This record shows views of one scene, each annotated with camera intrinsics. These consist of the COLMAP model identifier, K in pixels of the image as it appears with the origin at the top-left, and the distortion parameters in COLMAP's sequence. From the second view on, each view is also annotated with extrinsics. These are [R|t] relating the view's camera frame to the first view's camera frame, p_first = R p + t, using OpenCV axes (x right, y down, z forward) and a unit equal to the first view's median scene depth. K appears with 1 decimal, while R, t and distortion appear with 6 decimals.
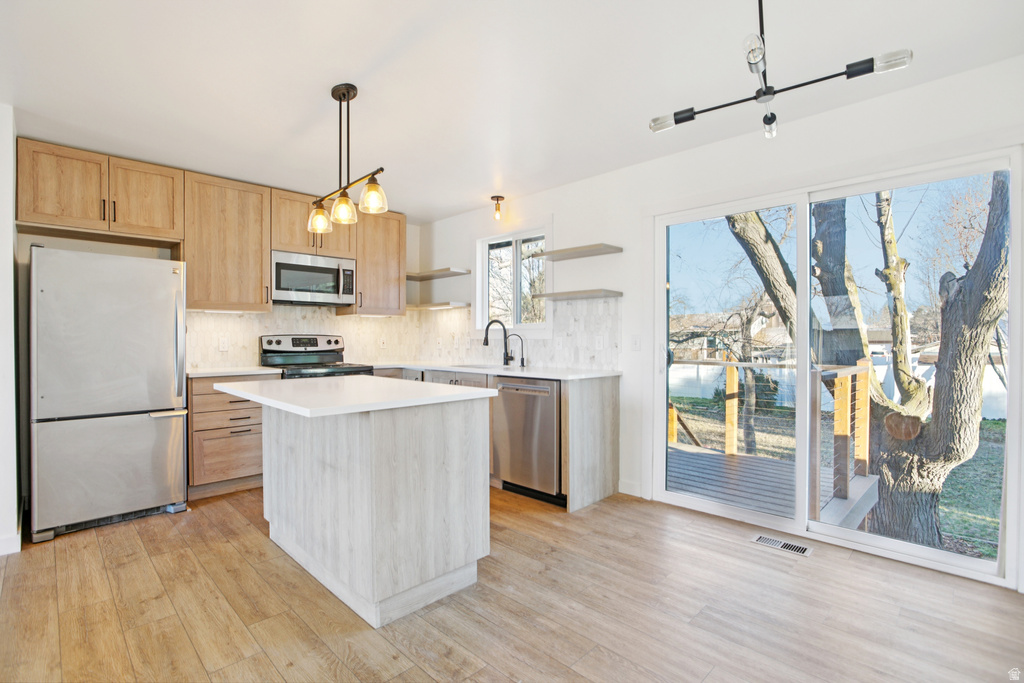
lens RADIAL K [[478.8, 0, 510.8], [0, 478.8, 341.2], [0, 0, 1]] dist [-0.059974, 0.024679]
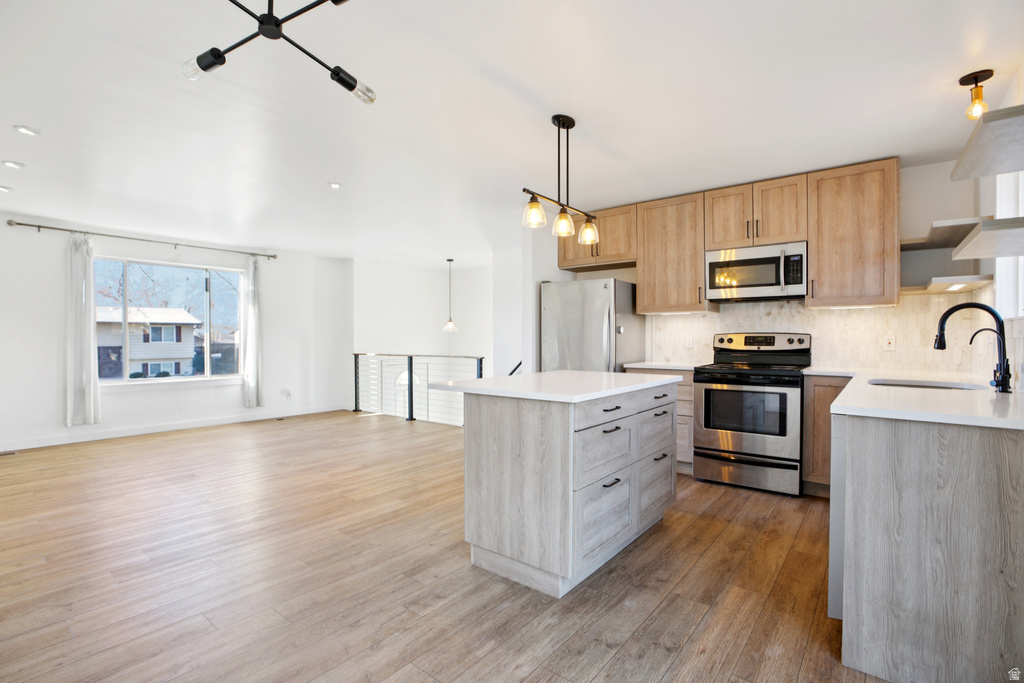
lens RADIAL K [[478.8, 0, 510.8], [0, 478.8, 341.2], [0, 0, 1]] dist [-0.059974, 0.024679]
pose [[0.108526, 0.009482, -0.994048, 0.452408], [-0.005049, 0.999947, 0.008987, -0.003207], [0.994081, 0.004043, 0.108569, 0.434774]]
